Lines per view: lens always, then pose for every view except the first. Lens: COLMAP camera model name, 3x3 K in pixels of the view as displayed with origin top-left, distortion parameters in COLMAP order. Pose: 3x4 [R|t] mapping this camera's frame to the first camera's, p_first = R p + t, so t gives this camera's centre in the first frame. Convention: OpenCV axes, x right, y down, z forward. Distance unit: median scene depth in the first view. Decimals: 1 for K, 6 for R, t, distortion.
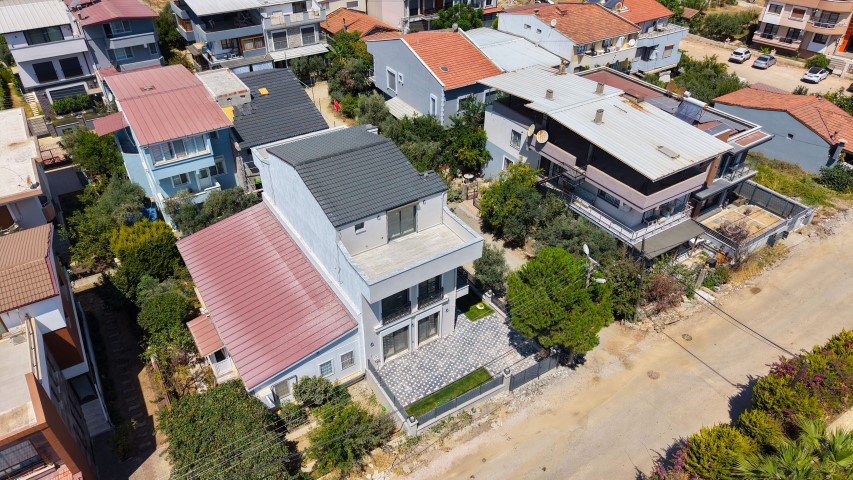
lens RADIAL K [[574.8, 0, 426.5], [0, 574.8, 240.0], [0, 0, 1]] dist [0.184267, -0.000258]
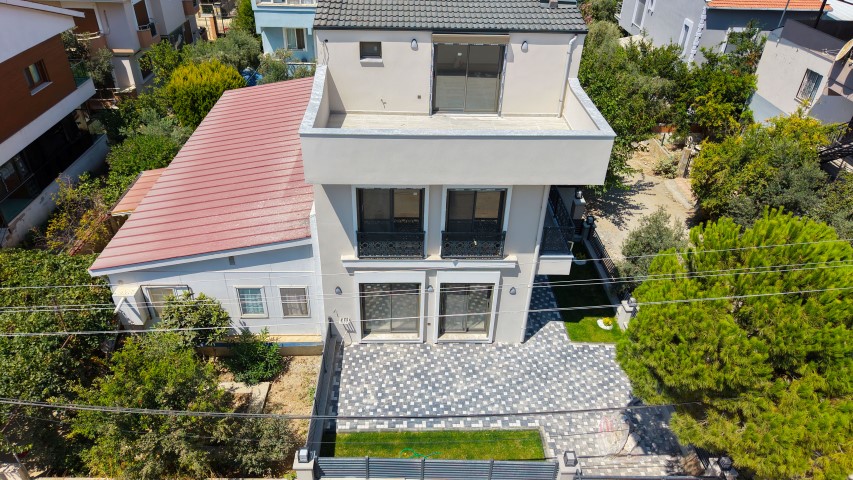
lens RADIAL K [[569.7, 0, 426.5], [0, 569.7, 240.0], [0, 0, 1]] dist [0.023988, -0.001061]
pose [[0.855098, 0.300518, -0.422487, 0.169673], [-0.323585, 0.946028, 0.017992, 0.100265], [0.405092, 0.121326, 0.906190, 0.550884]]
